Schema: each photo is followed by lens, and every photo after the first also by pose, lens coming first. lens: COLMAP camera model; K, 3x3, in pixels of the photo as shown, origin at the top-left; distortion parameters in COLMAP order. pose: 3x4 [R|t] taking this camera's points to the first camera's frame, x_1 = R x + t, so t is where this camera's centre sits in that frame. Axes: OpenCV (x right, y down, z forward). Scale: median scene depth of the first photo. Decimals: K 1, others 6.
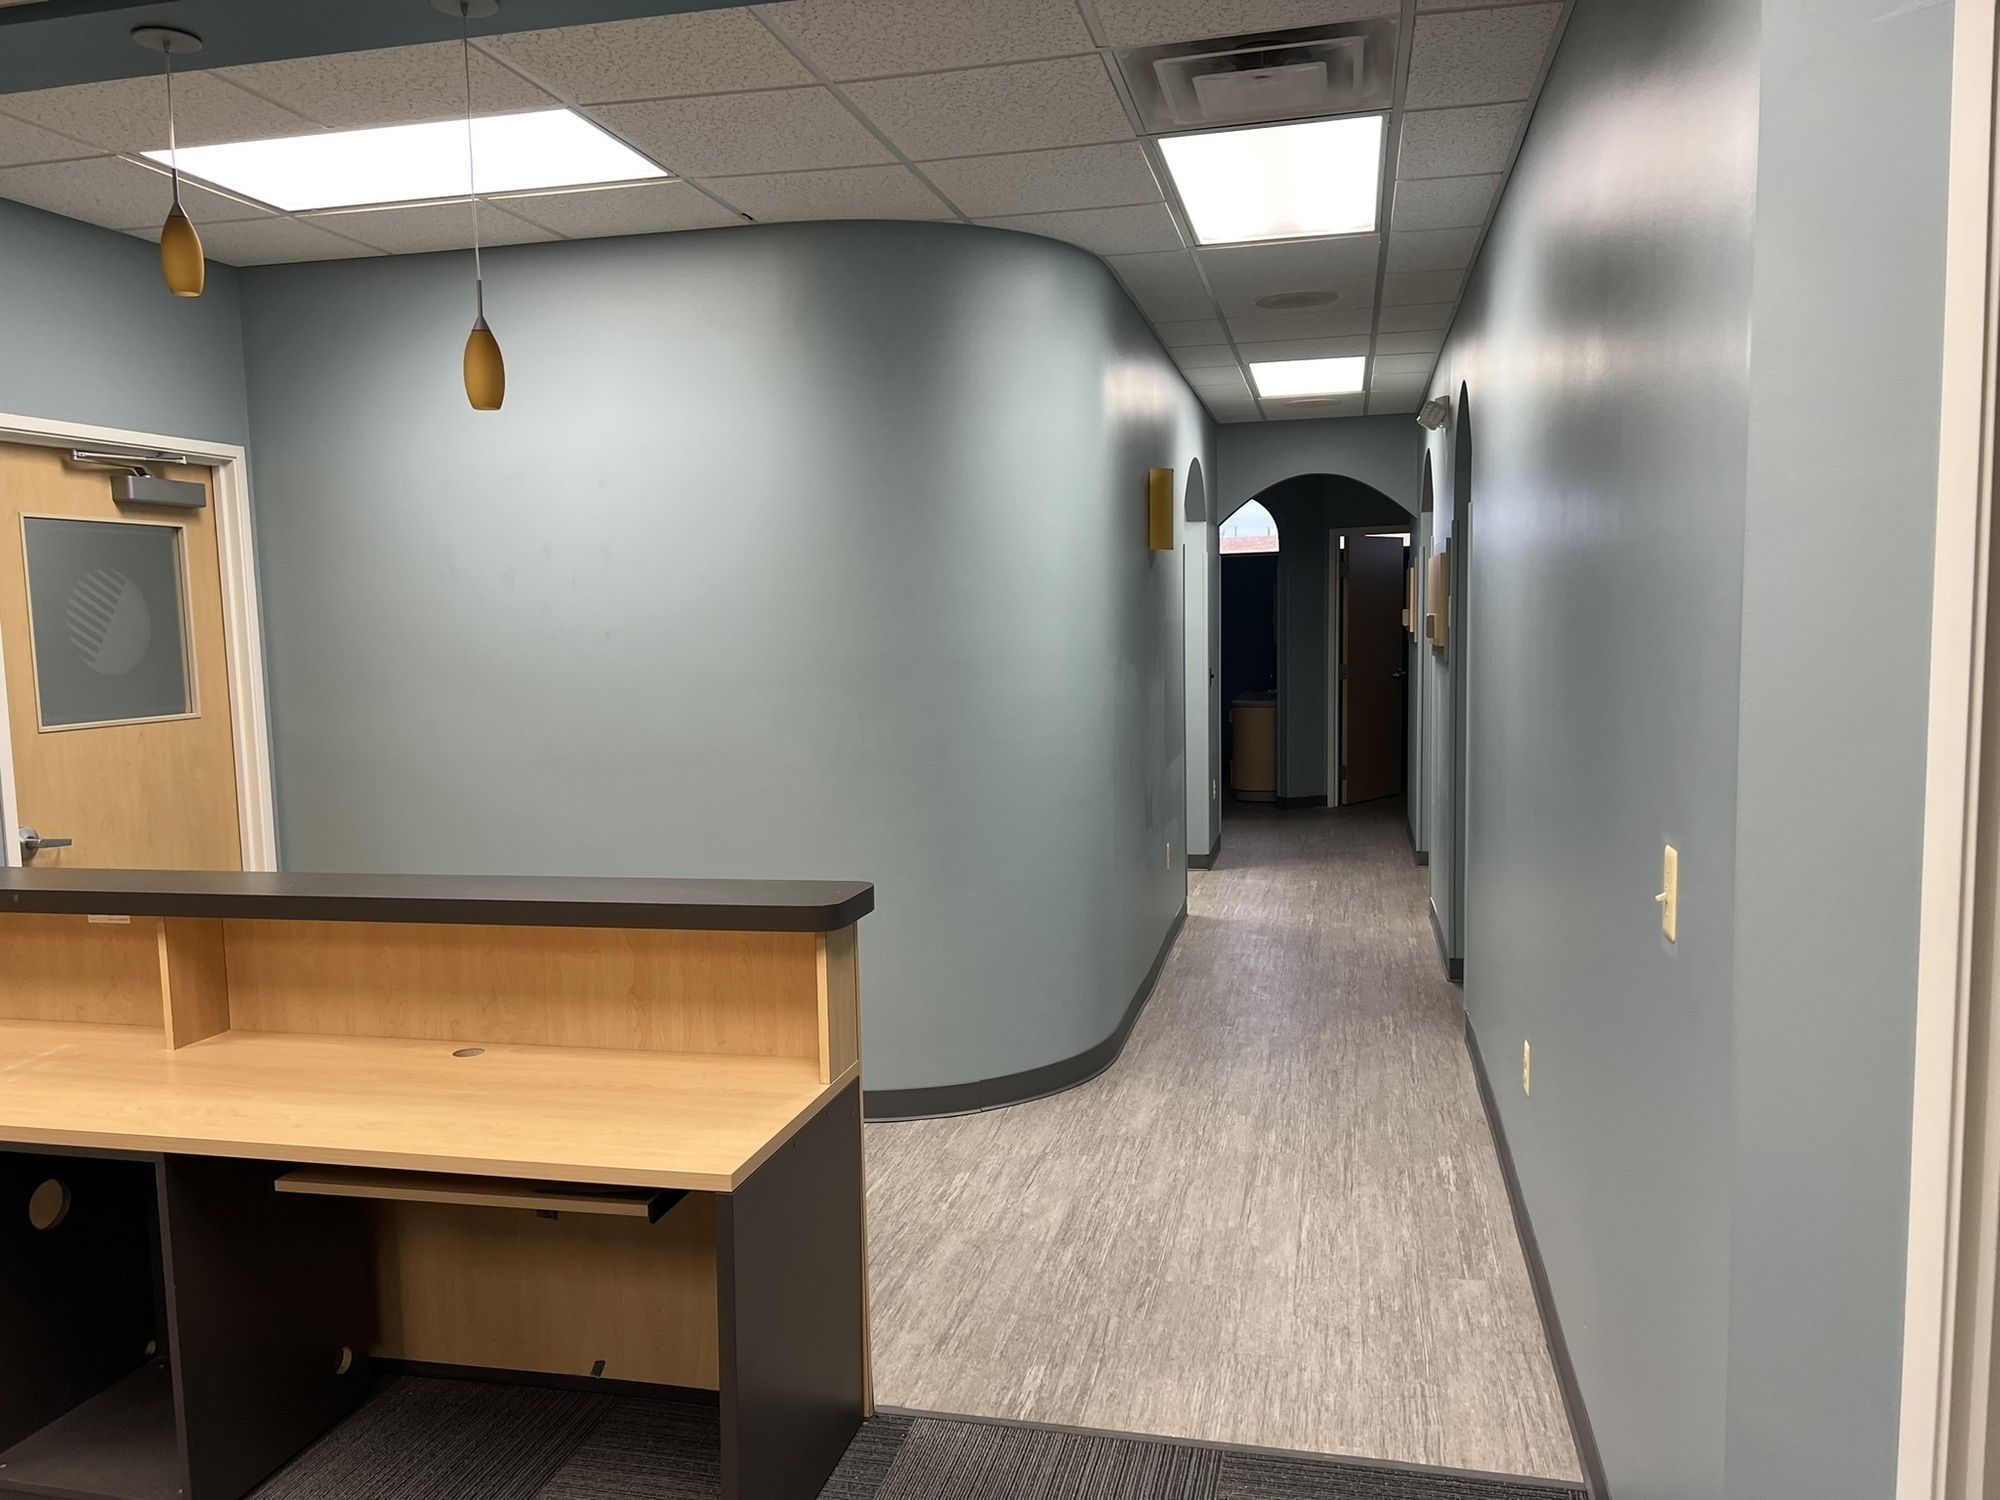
lens RADIAL K [[1504.0, 0, 1003.6], [0, 1504.0, 759.4], [0, 0, 1]] dist [0.052042, -0.053545]
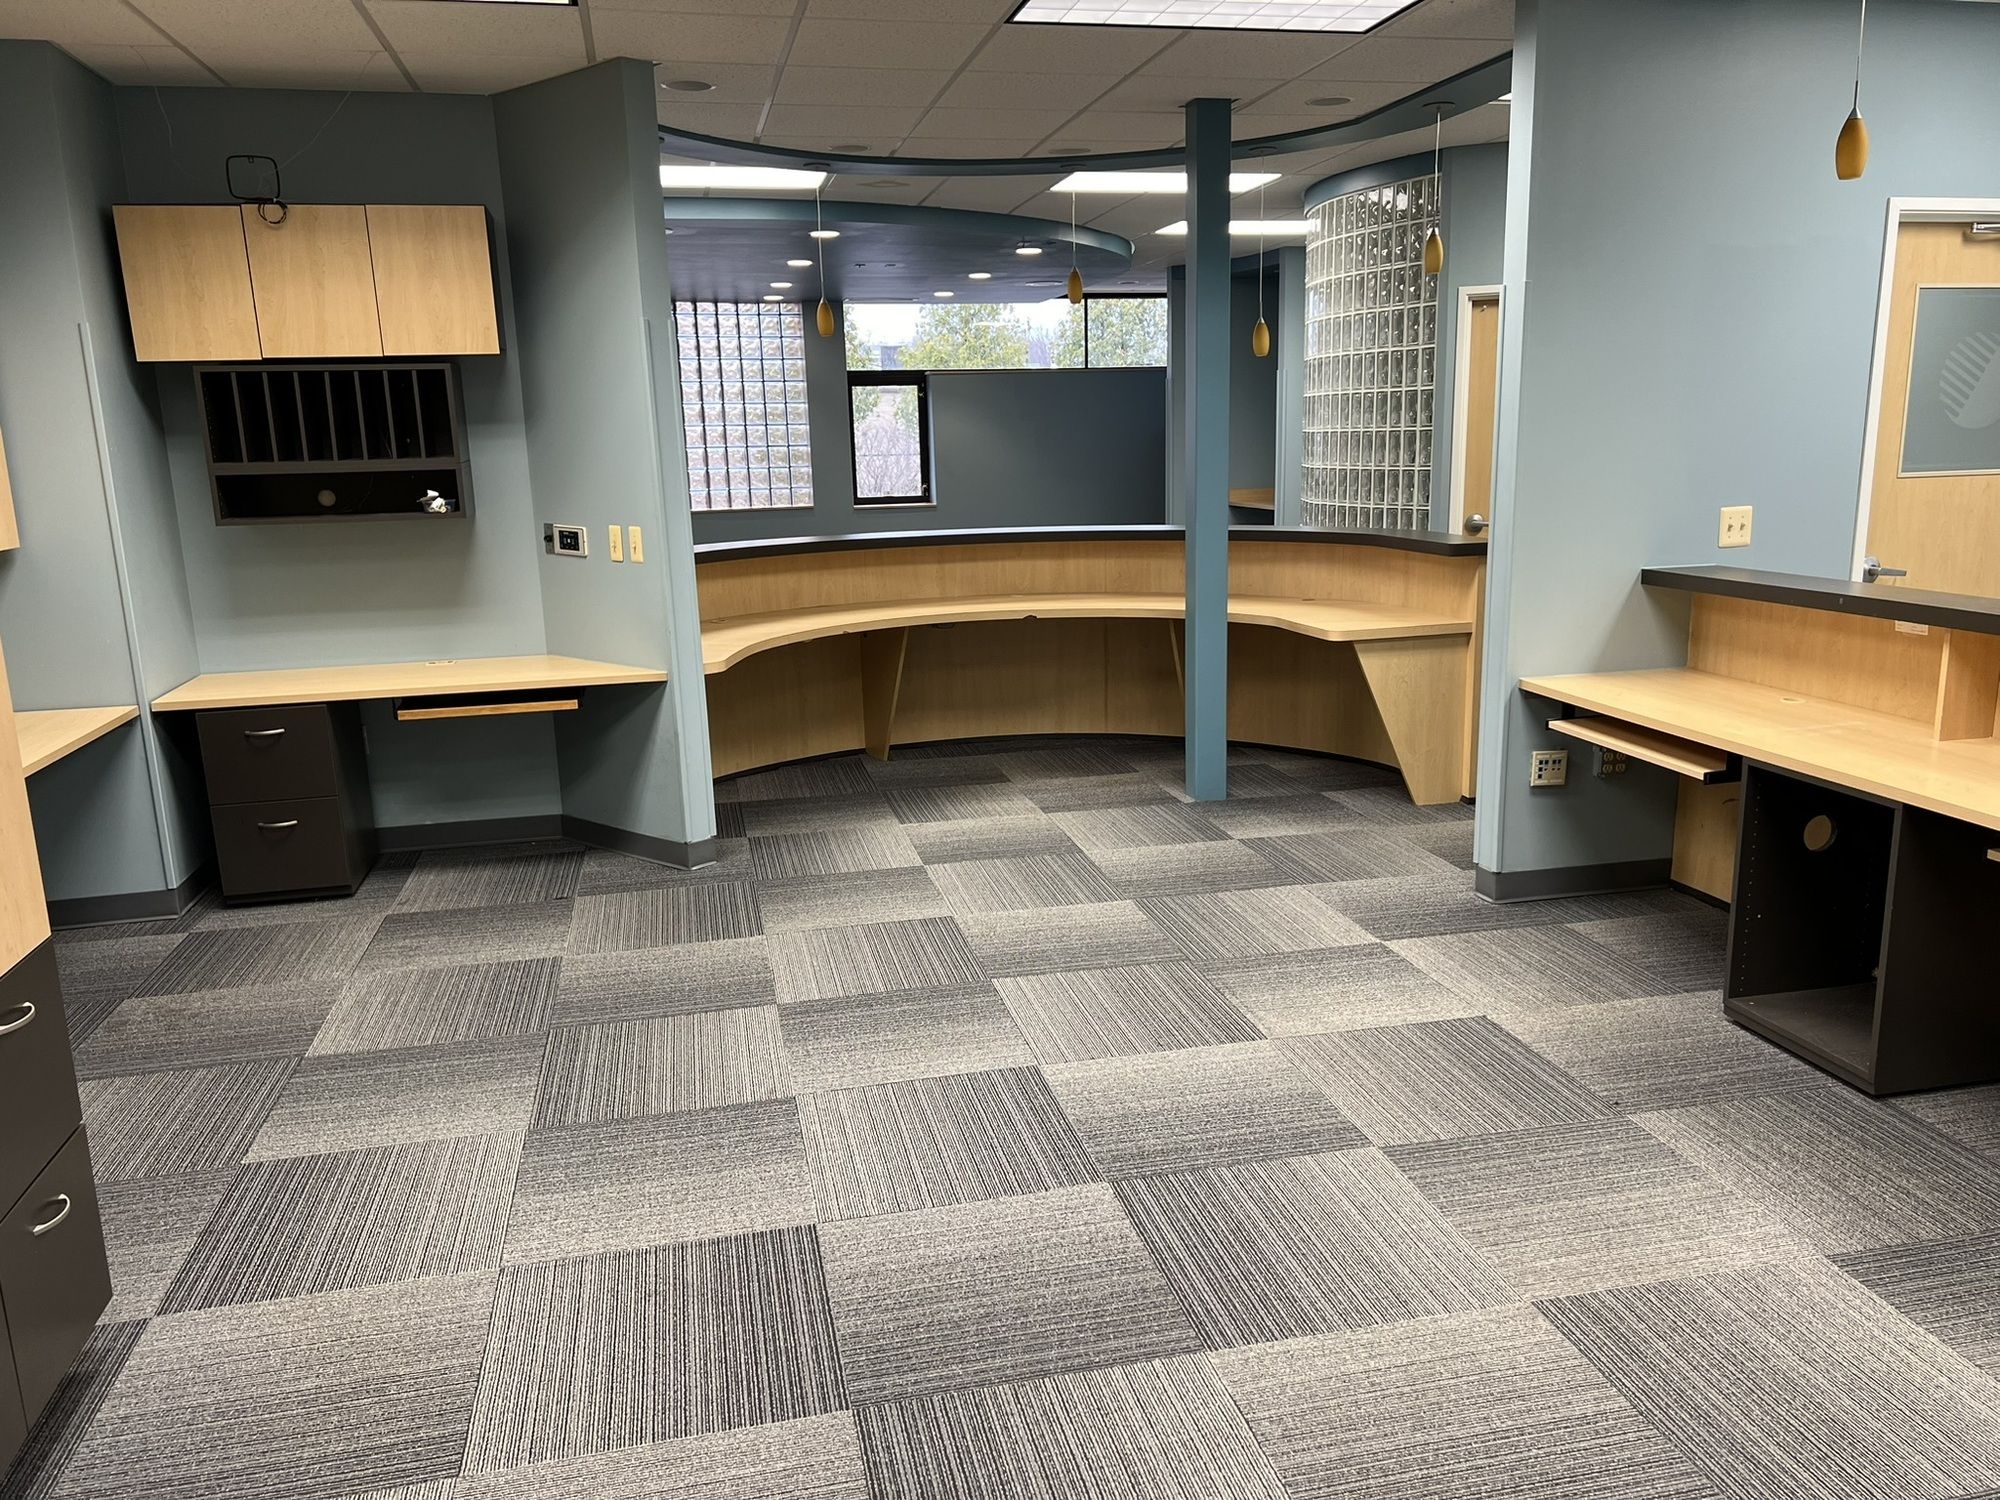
lens RADIAL K [[1504.0, 0, 1007.4], [0, 1504.0, 762.2], [0, 0, 1]] dist [0.052042, -0.053545]
pose [[0.442092, 0.208134, -0.872488, 0.171392], [-0.076111, 0.977902, 0.194716, 0.026804], [0.893735, -0.019677, 0.448164, -0.186969]]
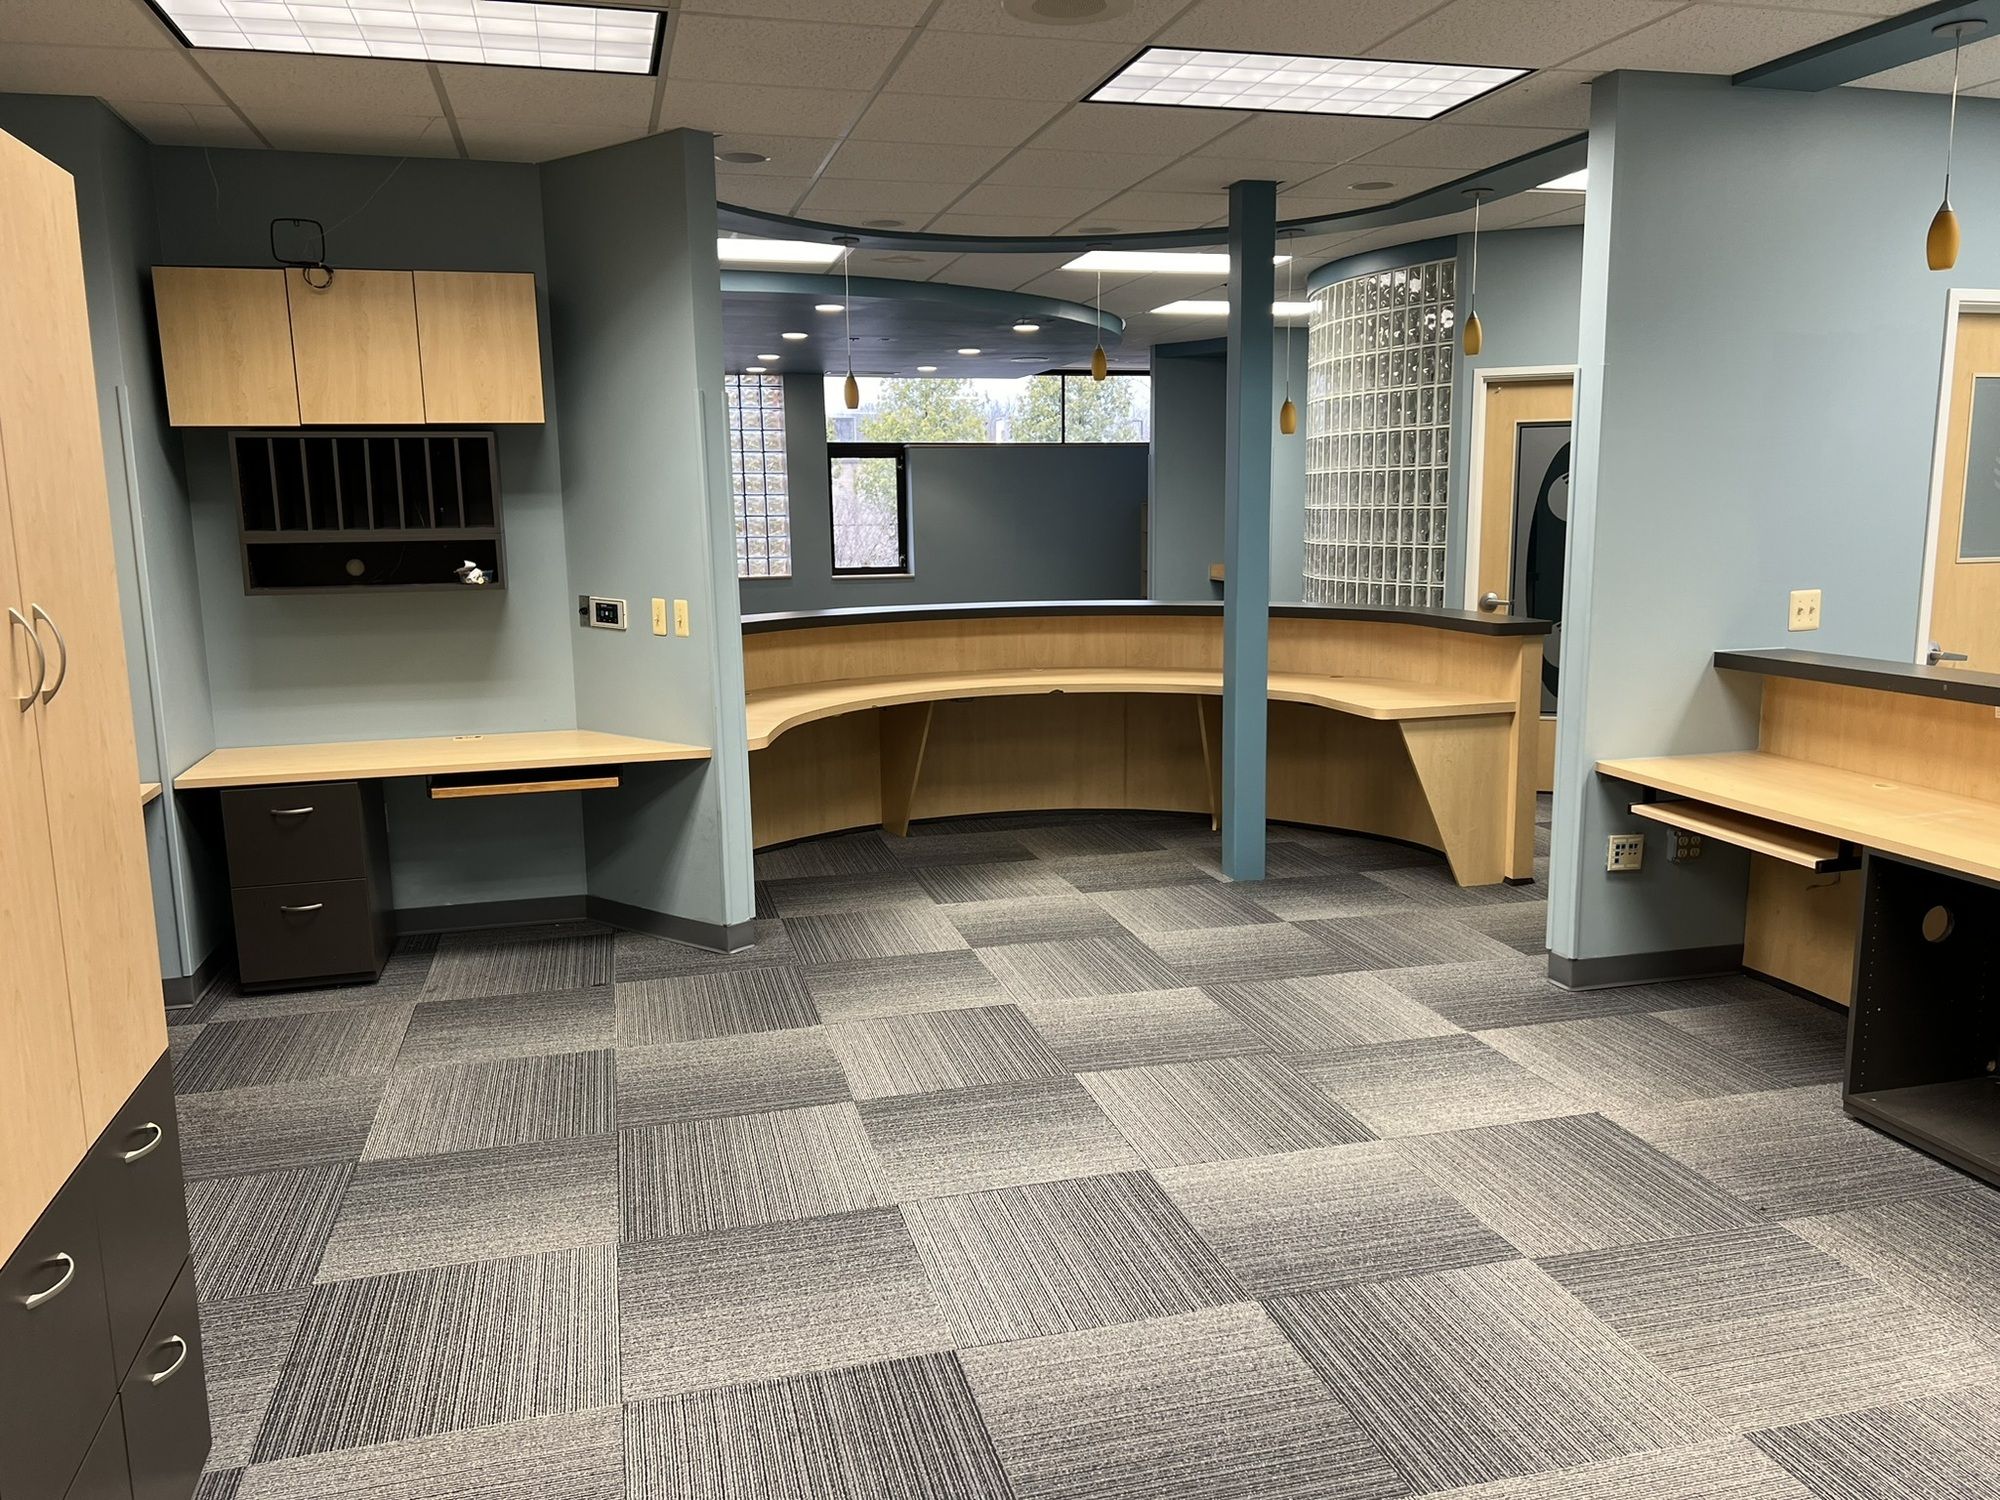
lens RADIAL K [[1504.0, 0, 1000.3], [0, 1504.0, 752.0], [0, 0, 1]] dist [0.052042, -0.053545]
pose [[0.474200, 0.164757, -0.864864, 0.075780], [-0.086375, 0.986301, 0.140532, 0.032303], [0.876170, 0.008063, 0.481935, -0.276910]]
